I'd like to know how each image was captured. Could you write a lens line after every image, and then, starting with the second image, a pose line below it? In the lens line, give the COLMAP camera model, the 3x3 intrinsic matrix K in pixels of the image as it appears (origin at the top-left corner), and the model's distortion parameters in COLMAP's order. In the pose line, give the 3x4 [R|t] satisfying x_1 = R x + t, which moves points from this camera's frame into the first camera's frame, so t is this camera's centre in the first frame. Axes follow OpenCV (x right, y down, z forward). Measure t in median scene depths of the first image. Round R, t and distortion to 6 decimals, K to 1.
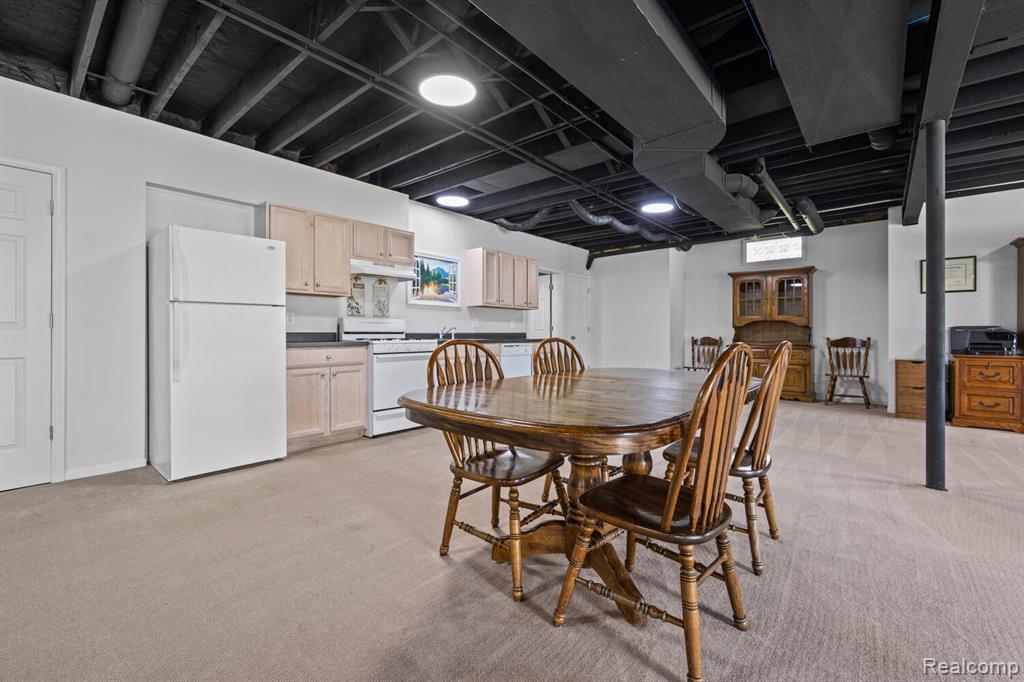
lens RADIAL K [[433.3, 0, 515.5], [0, 433.3, 333.0], [0, 0, 1]] dist [-0.000346, 0.000037]
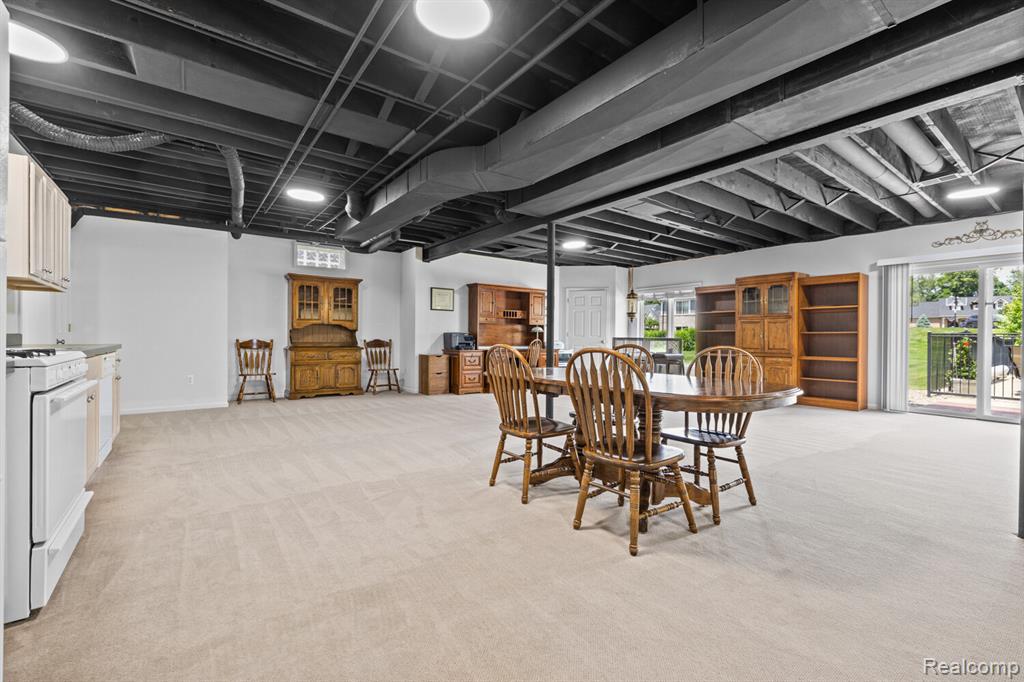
lens RADIAL K [[433.3, 0, 515.5], [0, 433.3, 333.0], [0, 0, 1]] dist [-0.000346, 0.000037]
pose [[0.222399, 0.012015, 0.974882, -0.373439], [-0.008565, 0.999910, -0.010369, 0.000855], [-0.974918, -0.006044, 0.222482, 0.317011]]
